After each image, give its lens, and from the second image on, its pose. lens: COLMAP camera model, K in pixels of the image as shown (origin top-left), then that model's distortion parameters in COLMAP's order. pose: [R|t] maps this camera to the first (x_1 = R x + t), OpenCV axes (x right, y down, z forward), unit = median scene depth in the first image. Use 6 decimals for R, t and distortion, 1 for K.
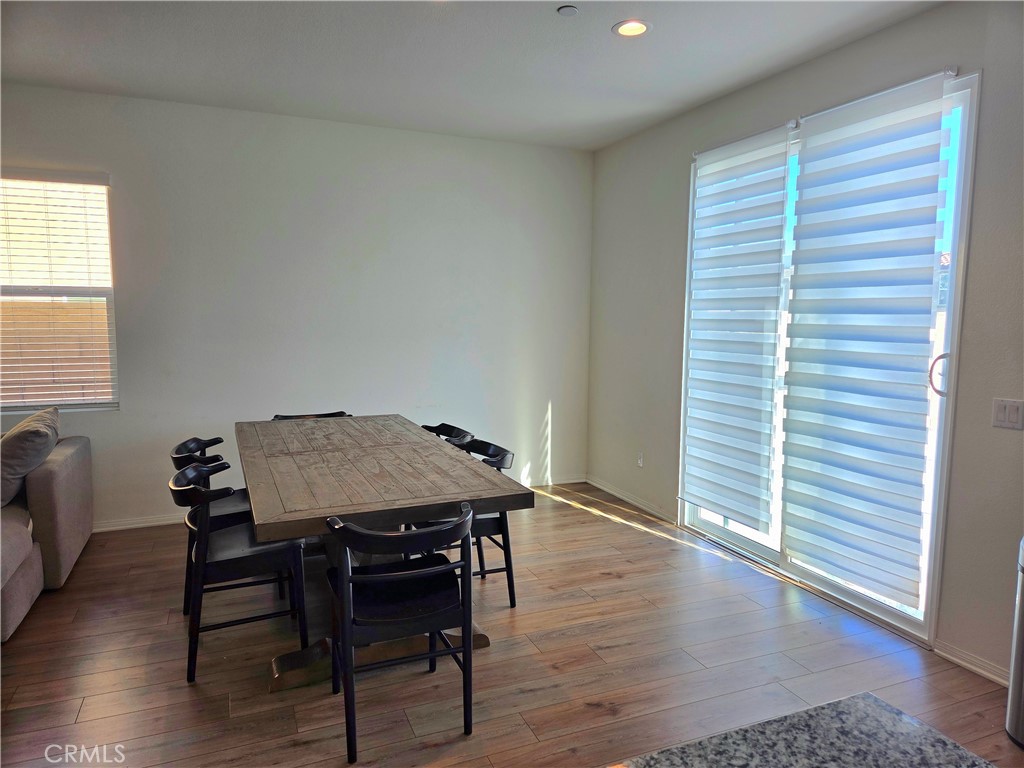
lens RADIAL K [[680.4, 0, 510.6], [0, 680.4, 386.9], [0, 0, 1]] dist [0.016669, -0.007281]
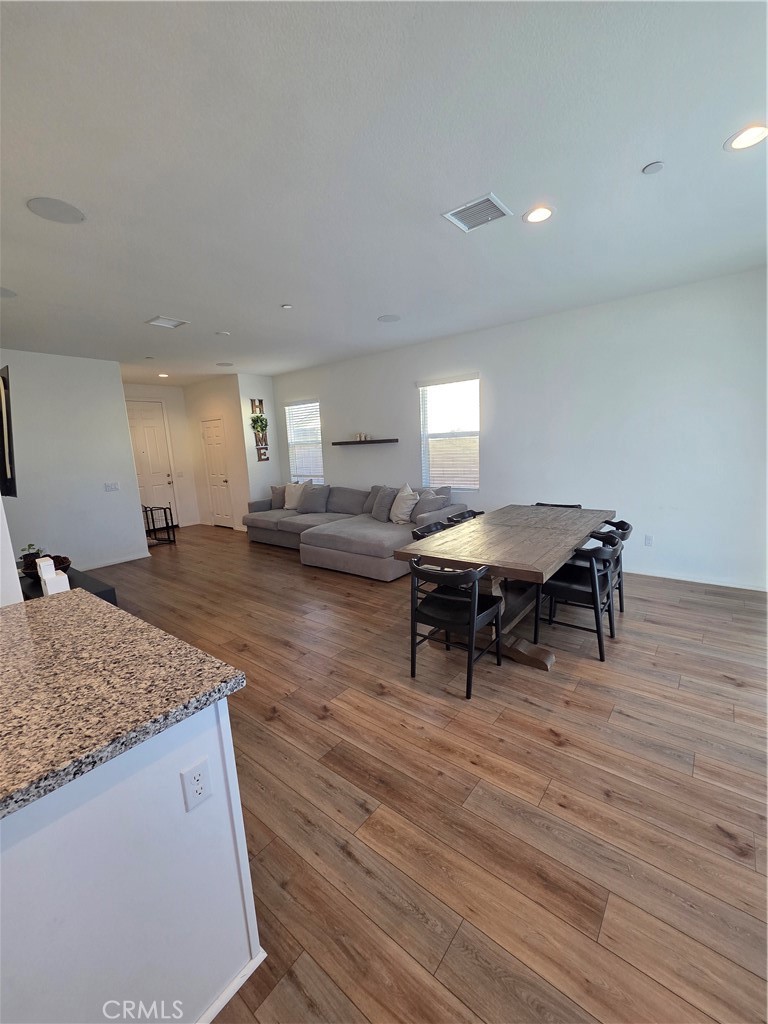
lens RADIAL K [[416.9, 0, 381.6], [0, 416.9, 520.8], [0, 0, 1]] dist [0.004544, 0.000040]
pose [[0.468547, 0.132136, -0.873501, 0.522374], [-0.043213, 0.990995, 0.126730, -0.039001], [0.882381, -0.021632, 0.470038, 0.254134]]
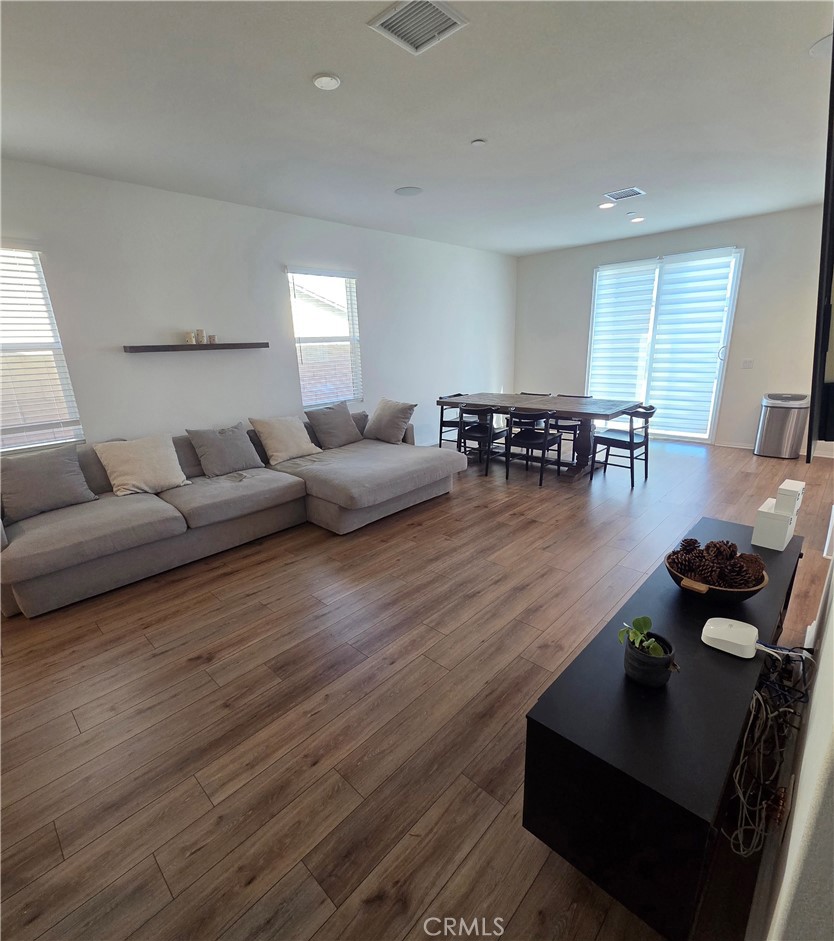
lens RADIAL K [[440.2, 0, 419.9], [0, 440.2, 485.7], [0, 0, 1]] dist [0.001763, 0.001302]
pose [[0.918446, -0.161268, 0.361178, -1.343197], [0.082617, 0.971184, 0.223552, 0.000173], [-0.386822, -0.175481, 0.905304, -0.341558]]
